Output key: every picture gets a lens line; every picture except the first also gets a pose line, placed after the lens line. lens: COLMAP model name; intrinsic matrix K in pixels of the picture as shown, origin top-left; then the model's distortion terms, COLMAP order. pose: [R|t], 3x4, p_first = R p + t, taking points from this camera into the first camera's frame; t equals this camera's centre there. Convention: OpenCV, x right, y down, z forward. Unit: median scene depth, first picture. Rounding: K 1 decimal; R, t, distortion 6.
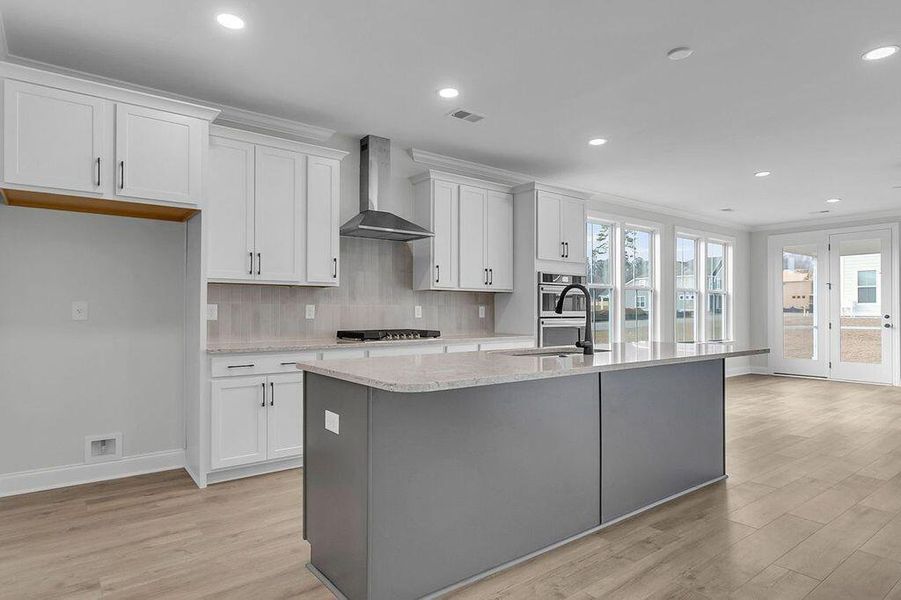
lens RADIAL K [[506.4, 0, 447.8], [0, 506.4, 307.1], [0, 0, 1]] dist [0.000892, 0.001487]
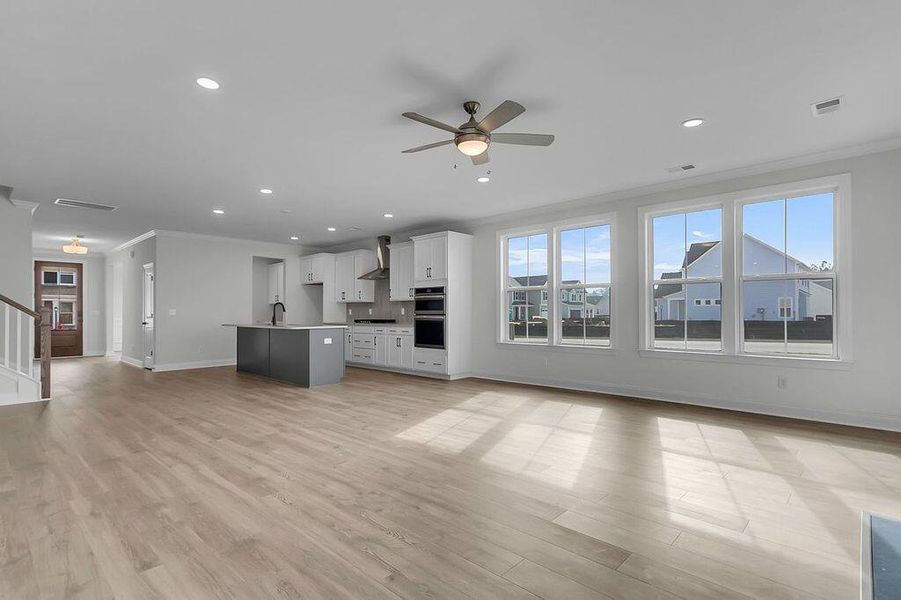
lens RADIAL K [[444.6, 0, 450.0], [0, 444.6, 307.7], [0, 0, 1]] dist [0.011465, 0.001634]
pose [[0.166466, -0.012533, -0.985968, 1.705929], [0.011804, 0.999873, -0.010716, 0.014923], [0.985977, -0.009855, 0.166593, 0.863883]]
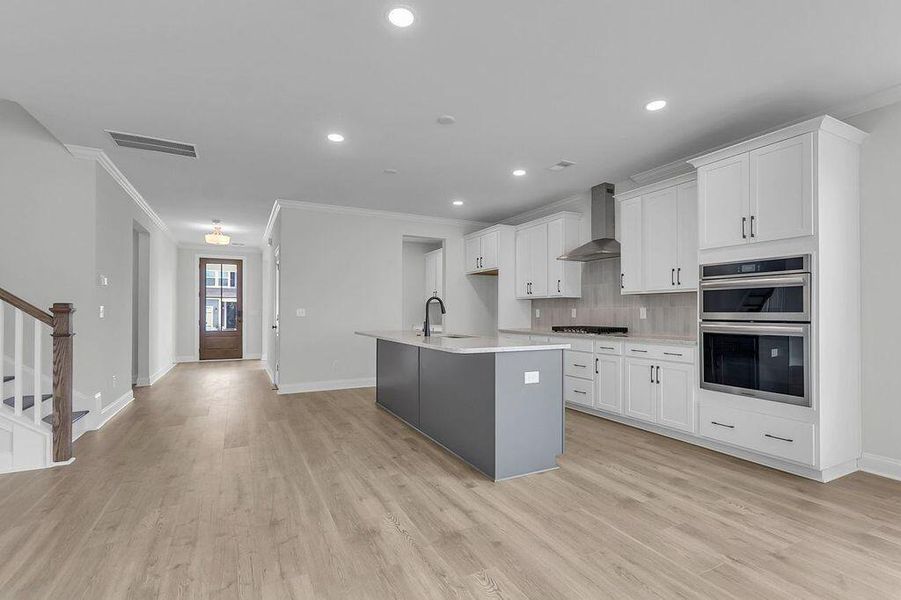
lens RADIAL K [[416.1, 0, 453.3], [0, 416.1, 305.2], [0, 0, 1]] dist [0.000310, -0.000293]
pose [[-0.166840, -0.019092, -0.985799, 0.918811], [0.007401, 0.999760, -0.020615, 0.006919], [0.985956, -0.010736, -0.166659, 0.713731]]
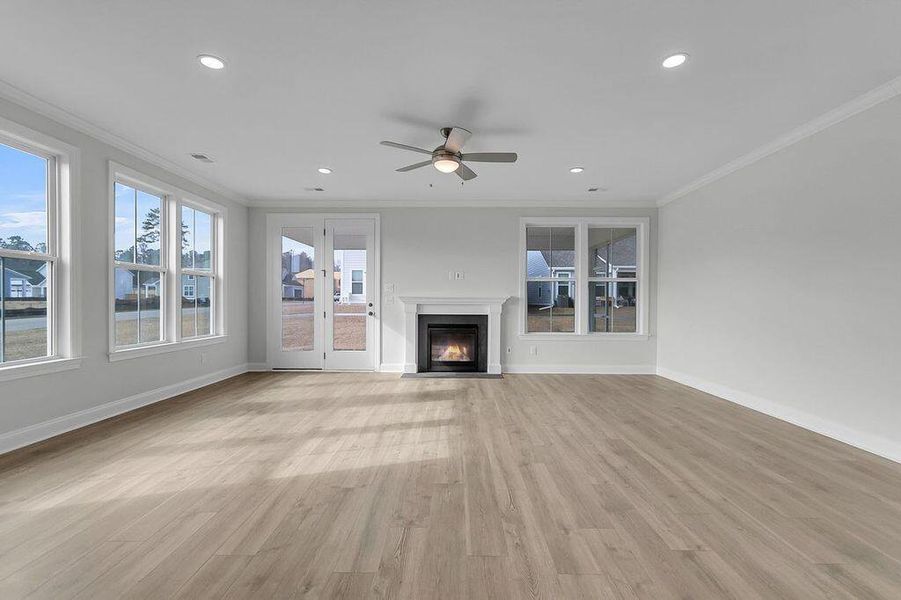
lens RADIAL K [[416.1, 0, 453.0], [0, 416.1, 306.5], [0, 0, 1]] dist [0.000310, -0.000293]
pose [[0.609249, -0.009054, 0.792927, 0.453086], [-0.009465, 0.999781, 0.018688, 0.006650], [-0.792922, -0.018890, 0.609030, 0.536447]]
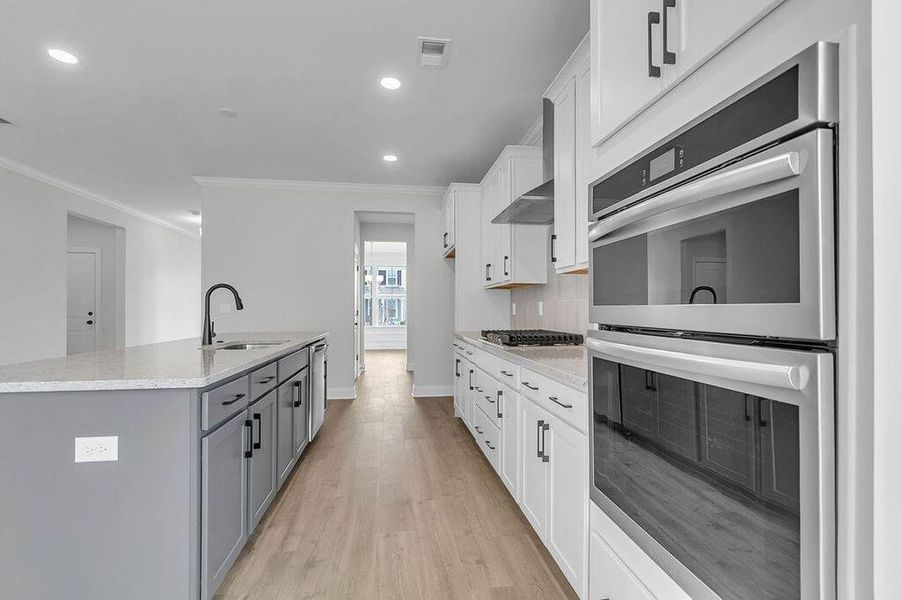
lens RADIAL K [[416.1, 0, 452.8], [0, 416.1, 305.9], [0, 0, 1]] dist [0.000310, -0.000293]
pose [[-0.472480, -0.006676, -0.881316, 0.460041], [0.008246, 0.999894, -0.011994, 0.010293], [0.881303, -0.012934, -0.472375, 1.046327]]
